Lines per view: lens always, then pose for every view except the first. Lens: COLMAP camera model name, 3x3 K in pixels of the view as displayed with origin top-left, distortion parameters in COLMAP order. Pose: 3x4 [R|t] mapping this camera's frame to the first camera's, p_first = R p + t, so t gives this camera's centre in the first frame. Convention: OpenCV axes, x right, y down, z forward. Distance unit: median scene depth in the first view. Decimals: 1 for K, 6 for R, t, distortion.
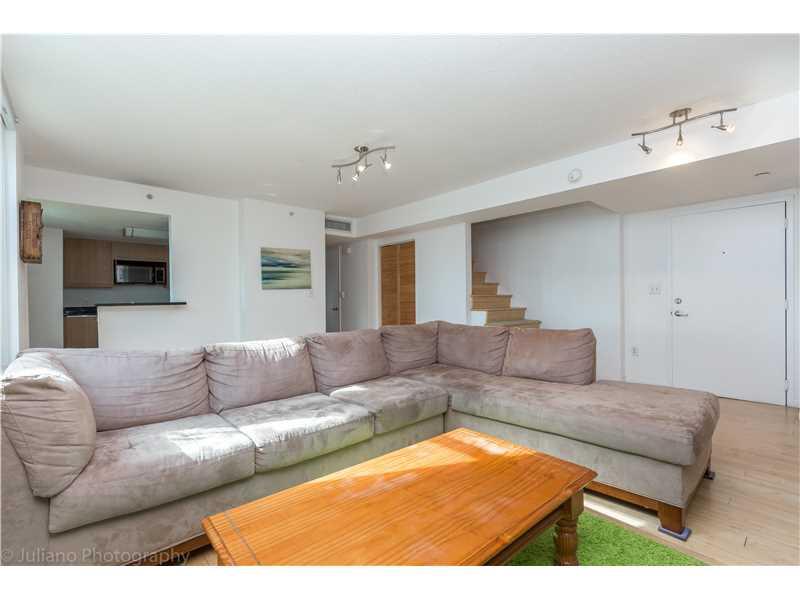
lens RADIAL K [[365.8, 0, 397.7], [0, 365.8, 300.8], [0, 0, 1]] dist [0.003125, -0.000495]
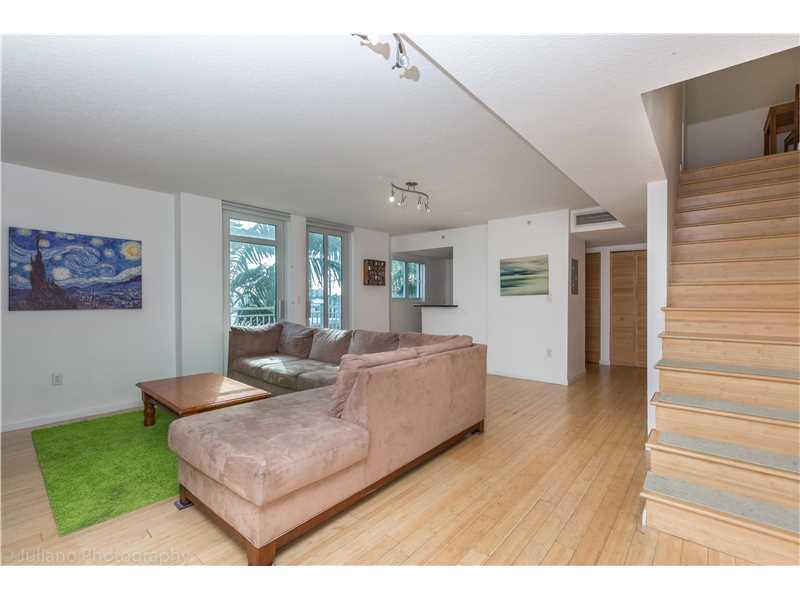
lens RADIAL K [[365.8, 0, 403.0], [0, 365.8, 298.9], [0, 0, 1]] dist [0.003125, -0.000495]
pose [[0.169818, 0.004170, -0.985467, 0.705400], [-0.011613, 0.999930, 0.002230, -0.020782], [0.985407, 0.011066, 0.169854, 0.500521]]
